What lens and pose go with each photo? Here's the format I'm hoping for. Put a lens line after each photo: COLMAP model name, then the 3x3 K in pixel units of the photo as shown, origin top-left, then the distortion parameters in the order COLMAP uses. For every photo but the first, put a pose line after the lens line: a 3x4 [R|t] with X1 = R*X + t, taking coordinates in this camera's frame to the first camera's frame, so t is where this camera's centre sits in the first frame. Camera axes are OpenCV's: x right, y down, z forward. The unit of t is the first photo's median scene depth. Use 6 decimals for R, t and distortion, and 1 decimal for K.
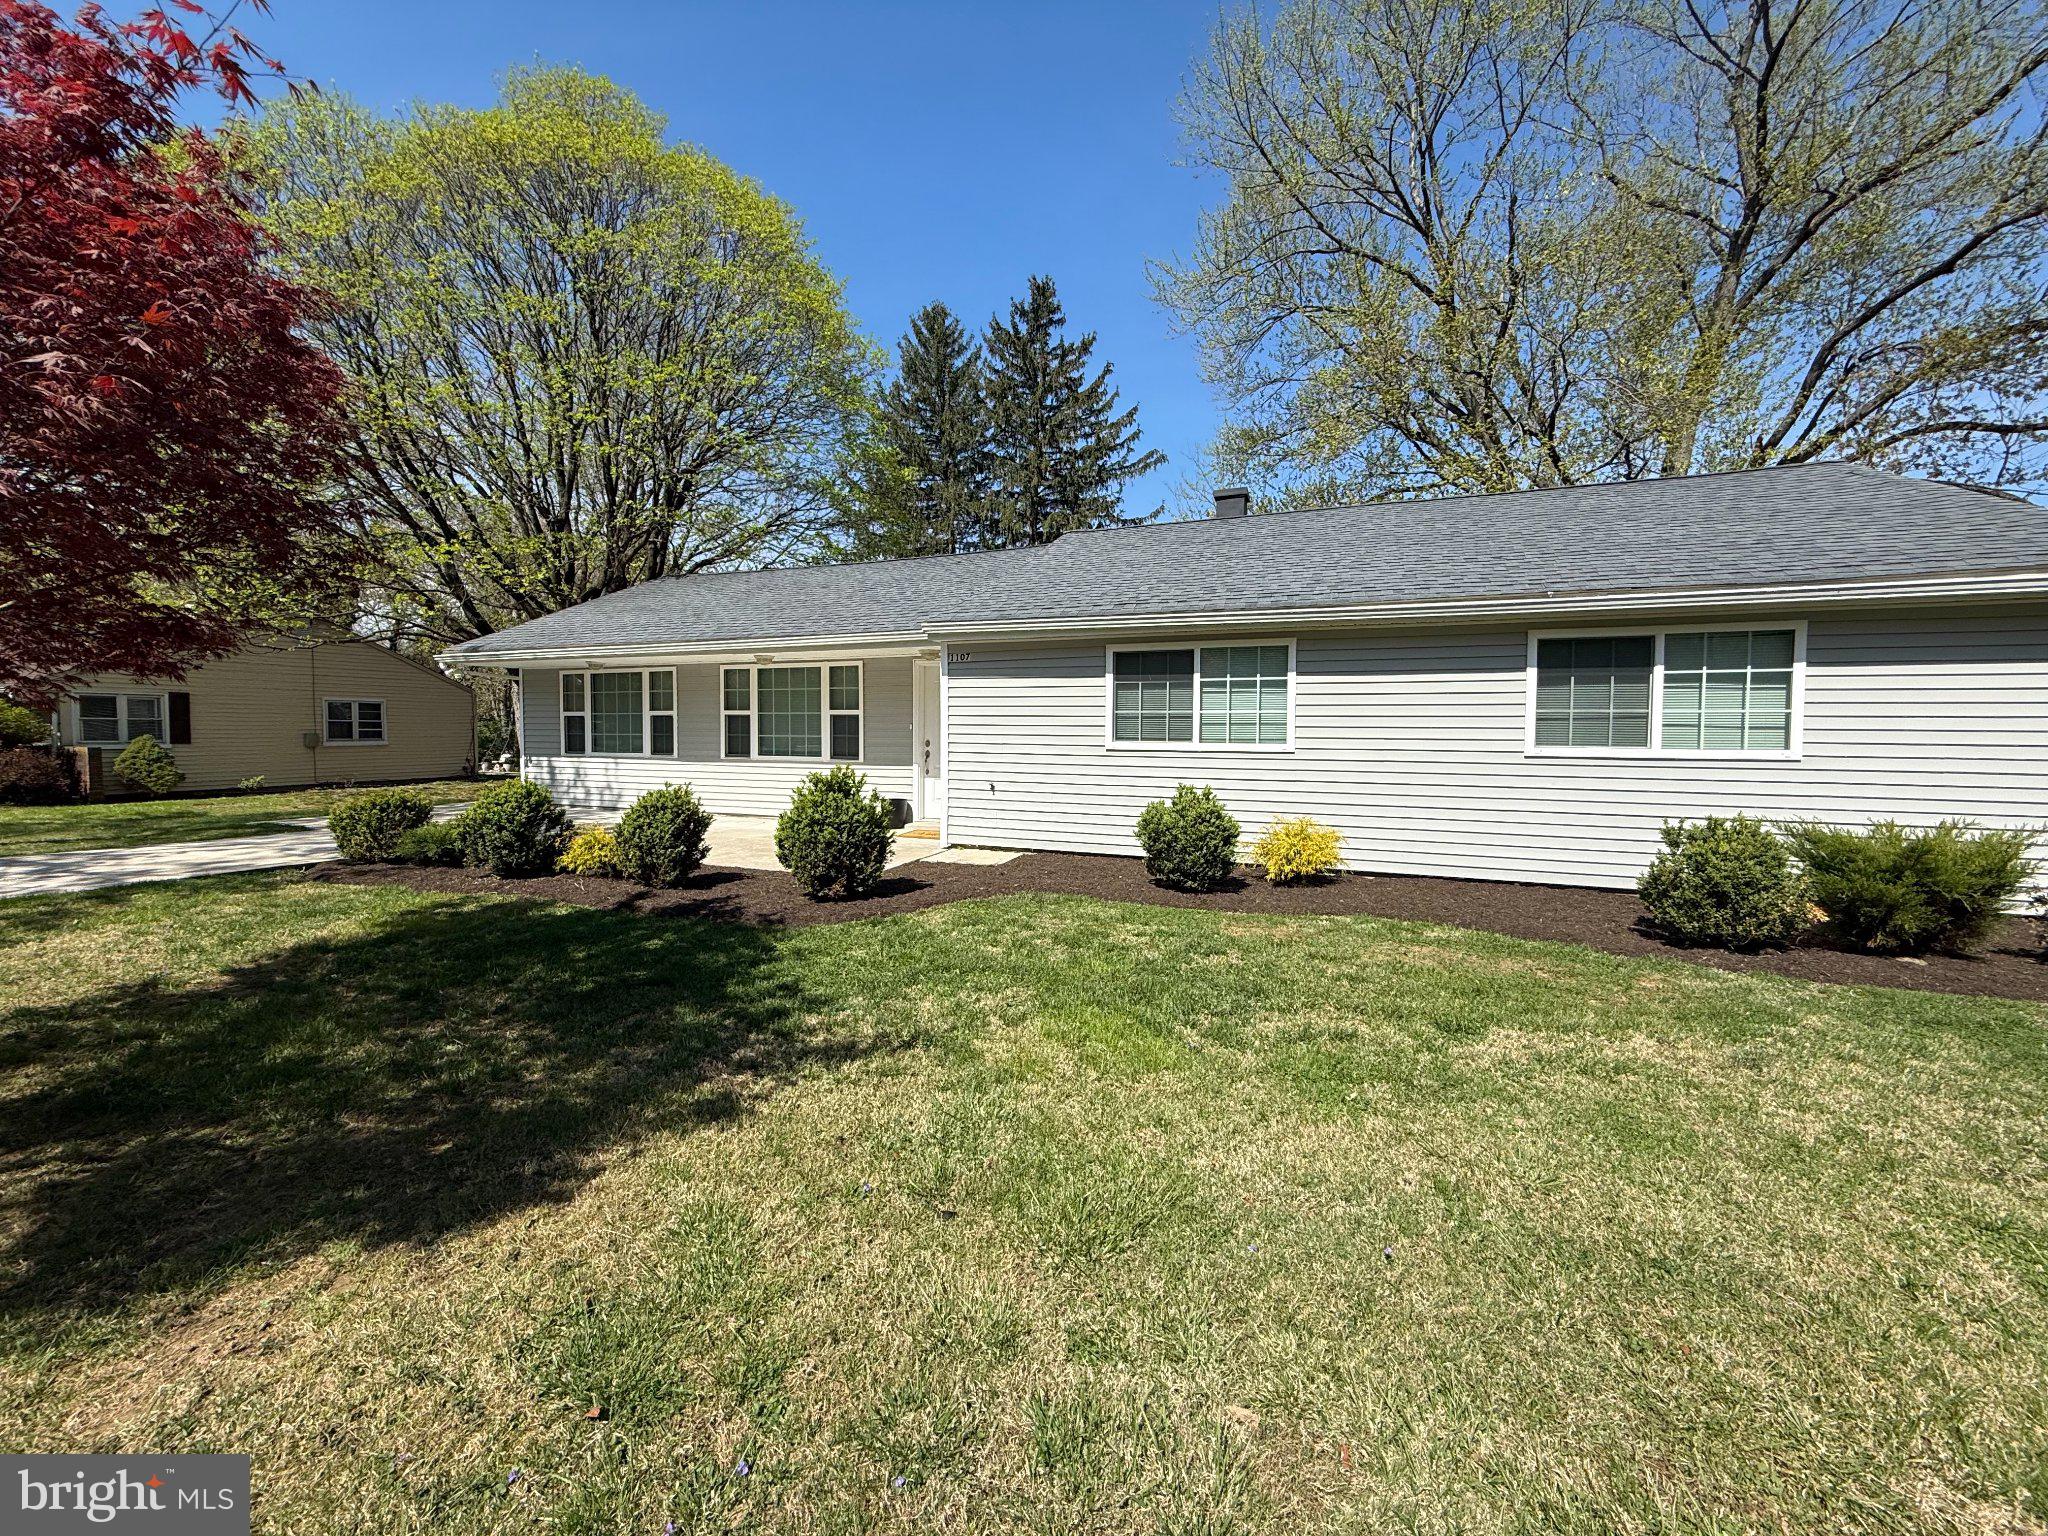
lens RADIAL K [[809.0, 0, 1027.7], [0, 809.0, 767.6], [0, 0, 1]] dist [-0.001124, 0.000121]
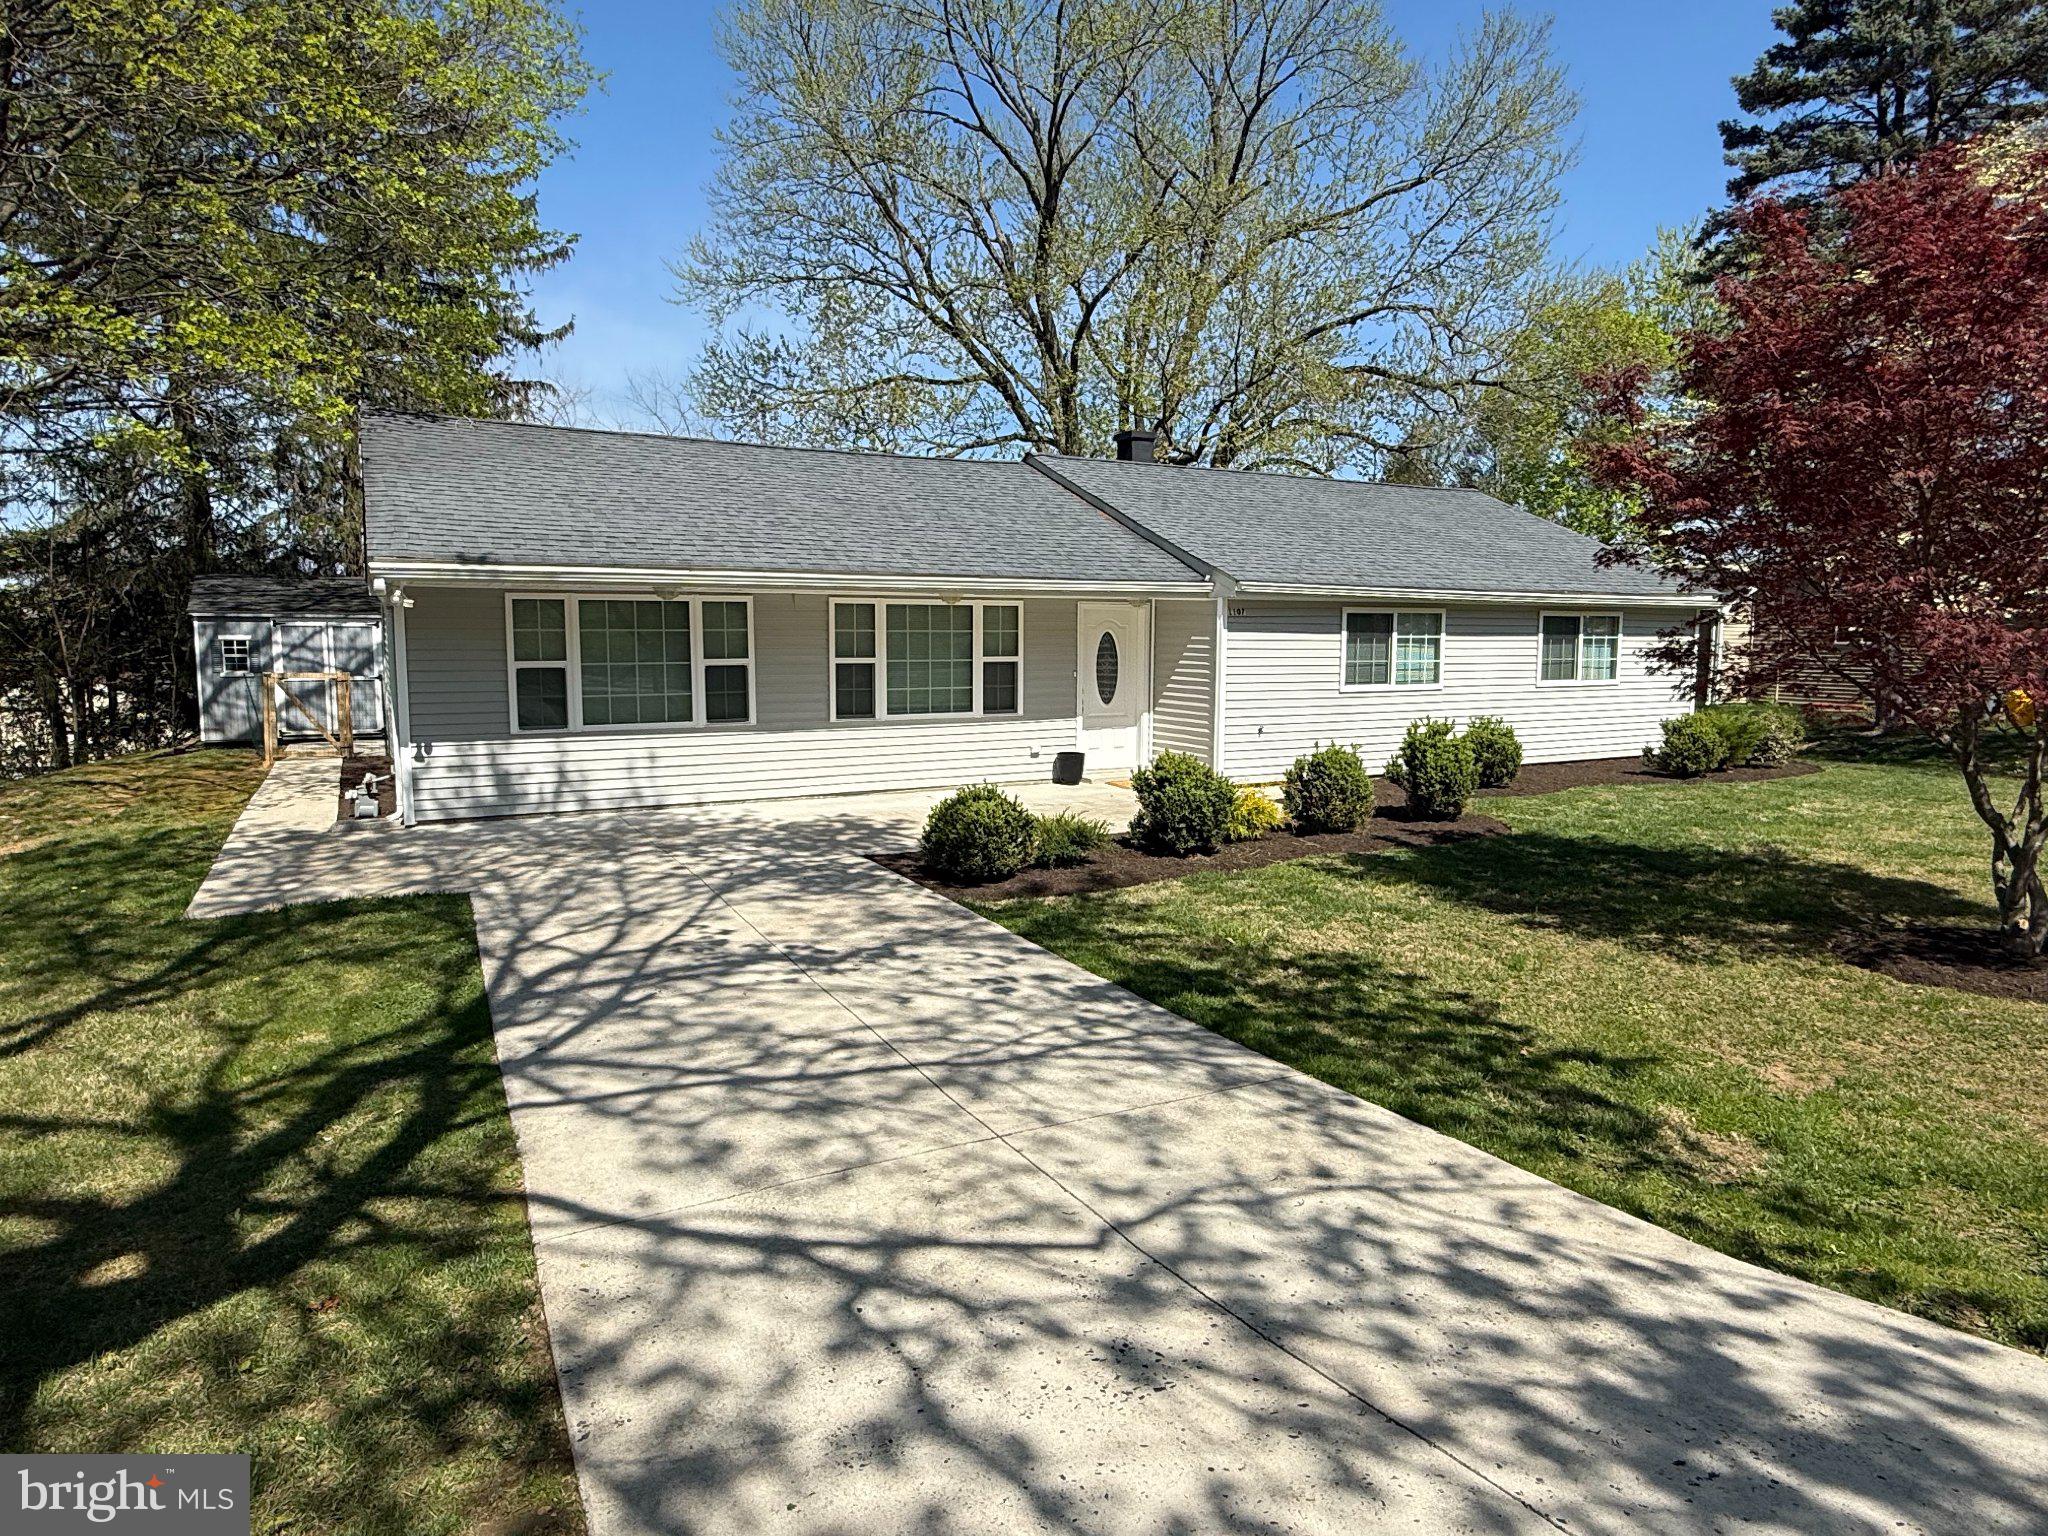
lens RADIAL K [[1150.6, 0, 1026.4], [0, 1150.6, 761.3], [0, 0, 1]] dist [-0.004438, 0.001961]
pose [[0.639917, -0.085864, 0.763632, -1.192030], [0.038202, 0.996064, 0.079986, -0.058579], [-0.767494, -0.022012, 0.640678, 0.187667]]
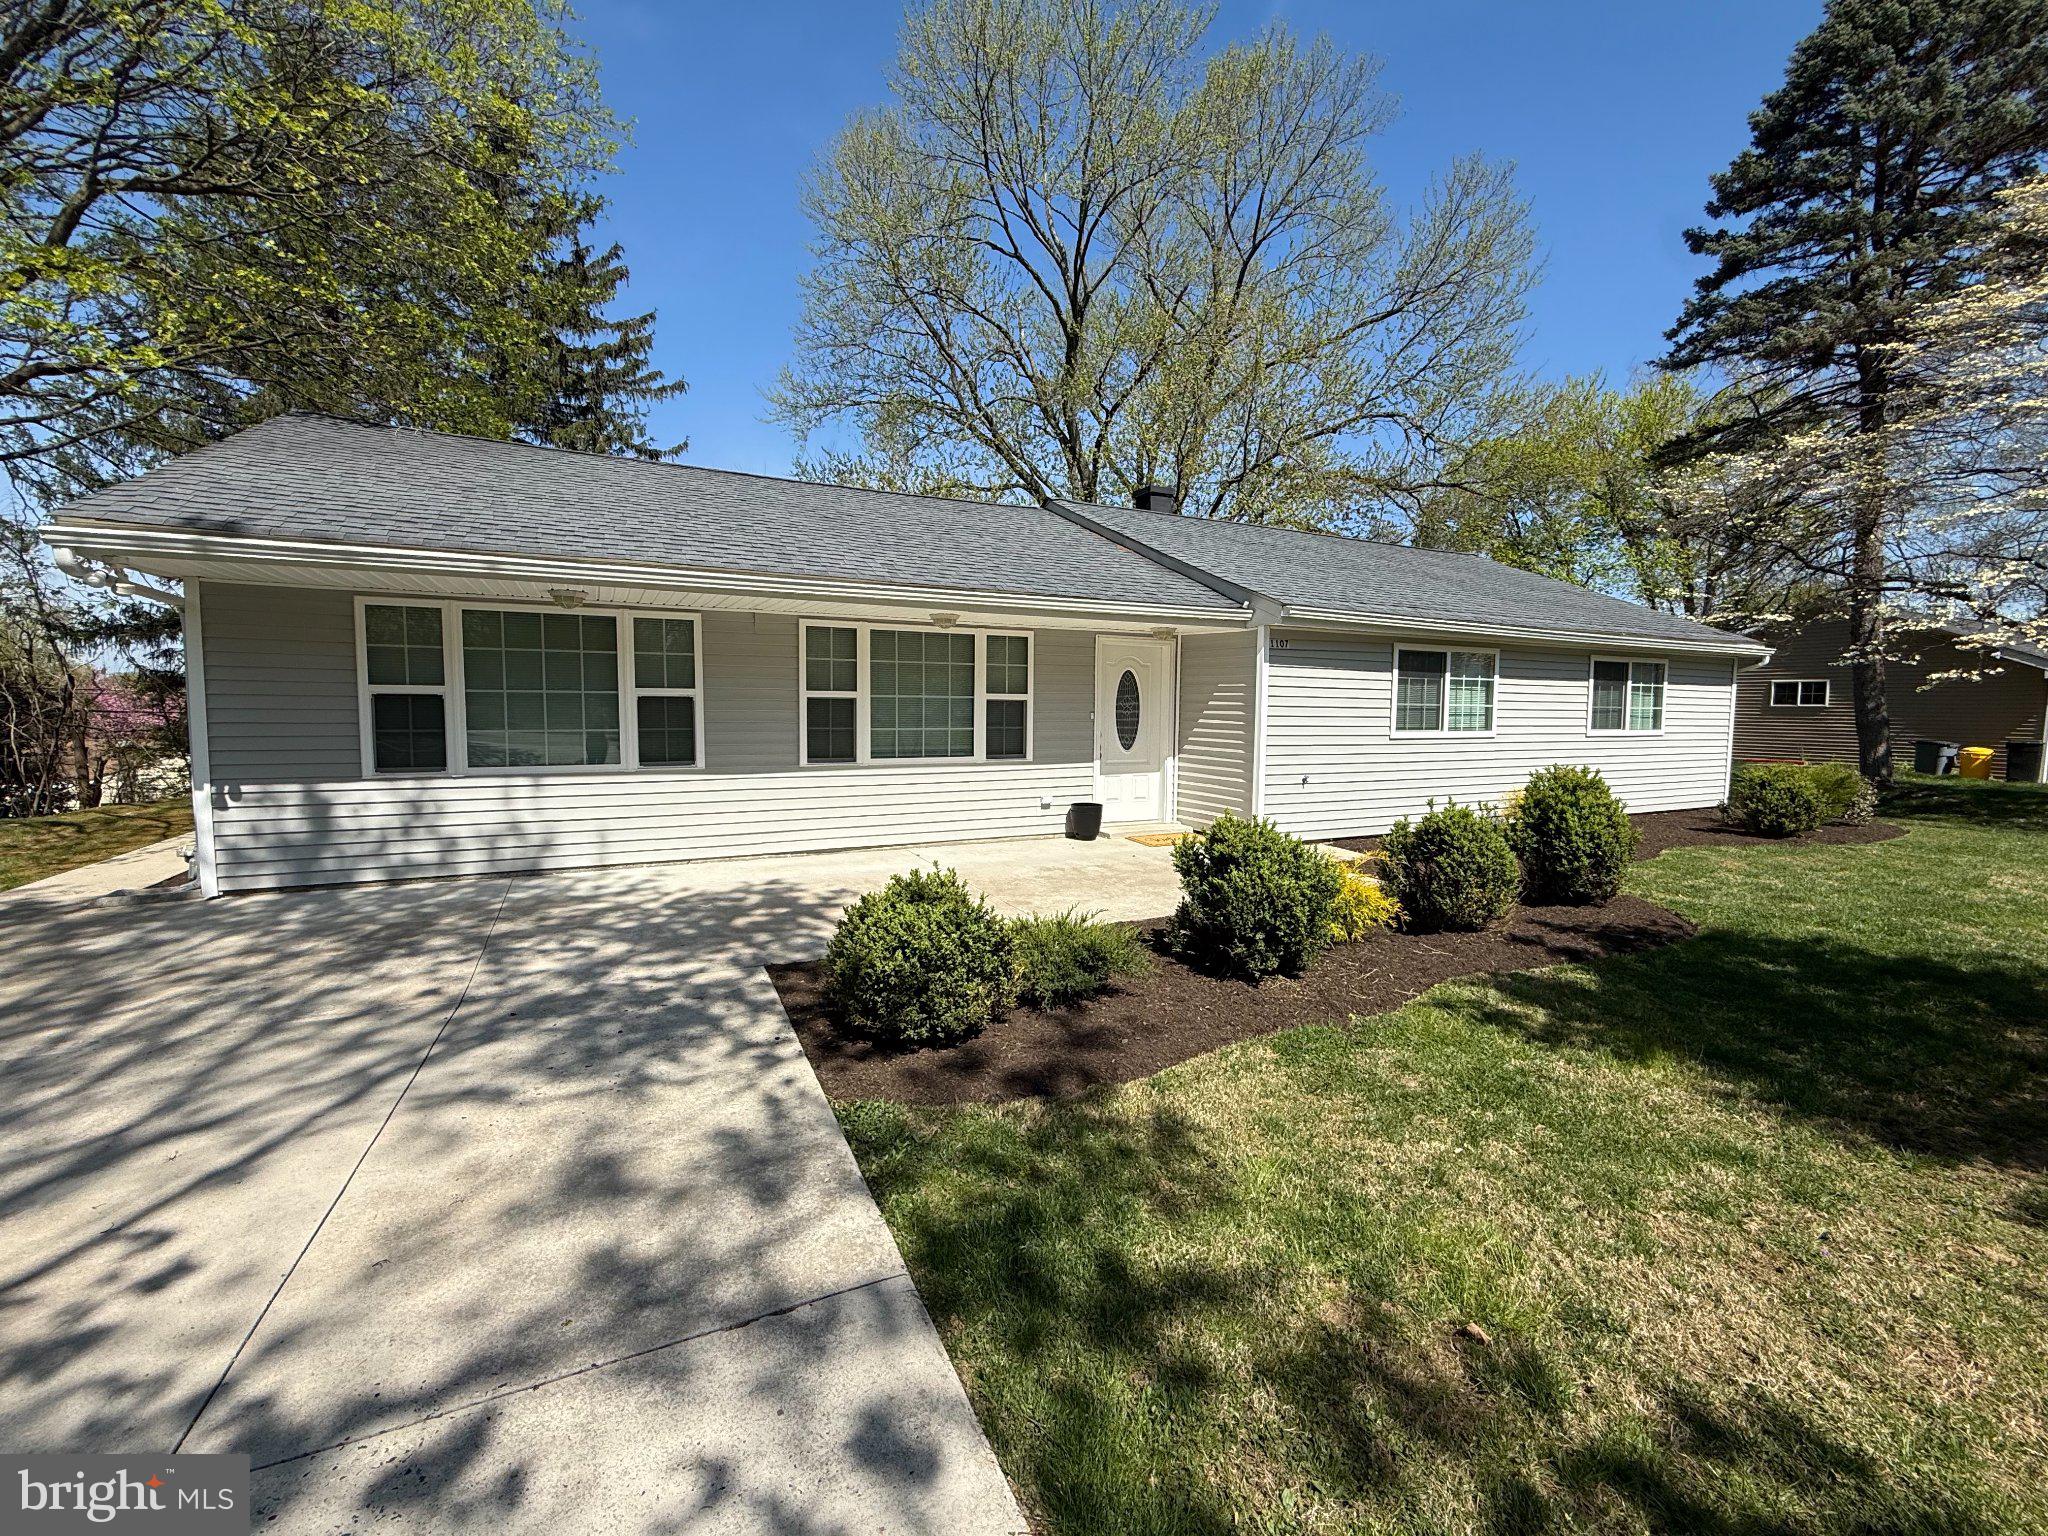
lens RADIAL K [[809.0, 0, 1027.8], [0, 809.0, 768.8], [0, 0, 1]] dist [-0.001124, 0.000121]
pose [[0.671738, -0.052846, 0.738902, -0.801219], [0.031747, 0.998590, 0.042557, -0.033491], [-0.740109, -0.005129, 0.672468, 0.482376]]
